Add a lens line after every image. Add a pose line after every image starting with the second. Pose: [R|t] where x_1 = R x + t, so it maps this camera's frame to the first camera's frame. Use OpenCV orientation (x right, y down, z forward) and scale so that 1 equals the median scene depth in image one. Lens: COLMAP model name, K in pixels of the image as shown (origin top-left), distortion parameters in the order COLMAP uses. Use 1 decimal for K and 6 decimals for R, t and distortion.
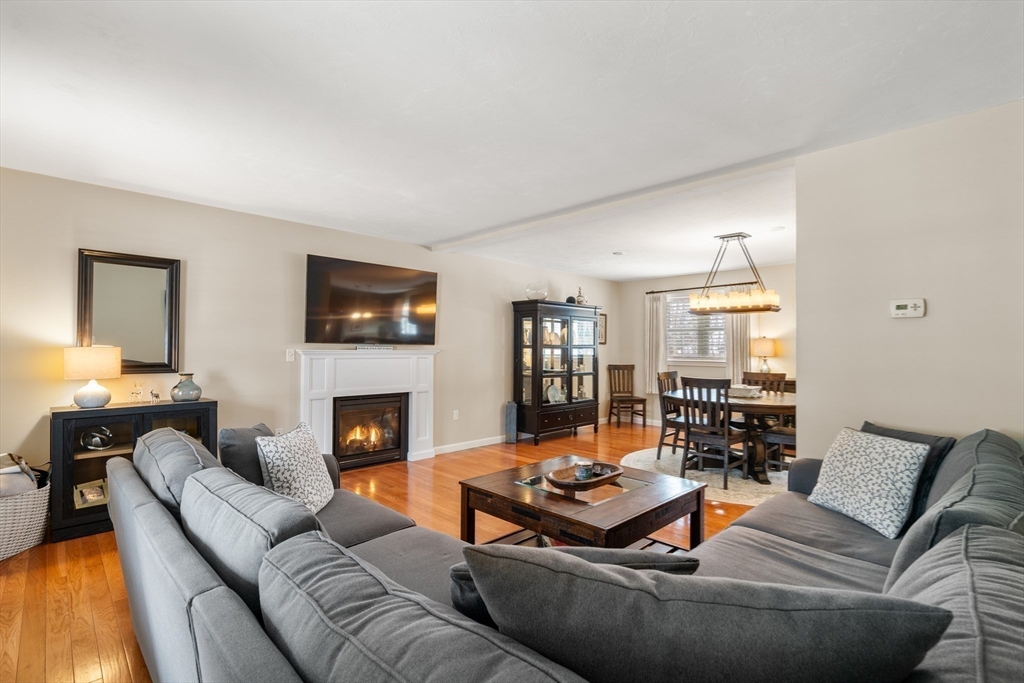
lens RADIAL K [[473.5, 0, 513.7], [0, 473.5, 339.6], [0, 0, 1]] dist [0.001435, 0.000253]
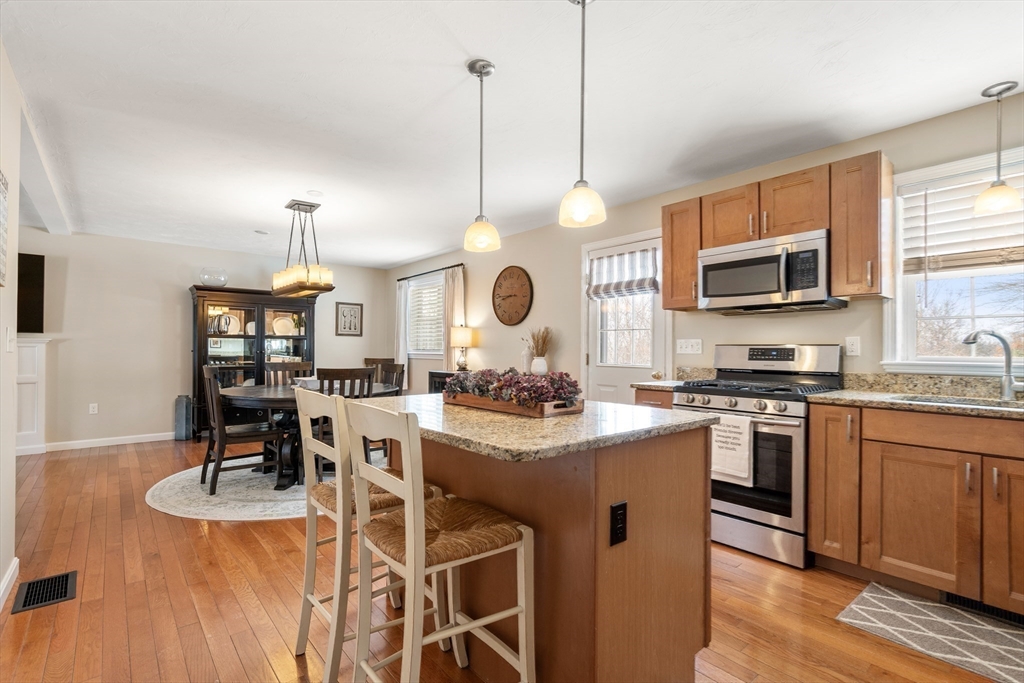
lens RADIAL K [[473.5, 0, 514.7], [0, 473.5, 344.7], [0, 0, 1]] dist [0.001435, 0.000253]
pose [[0.997930, -0.000831, -0.064310, 0.733155], [0.001375, 0.999964, 0.008417, 0.025654], [0.064301, -0.008488, 0.997894, 0.122637]]
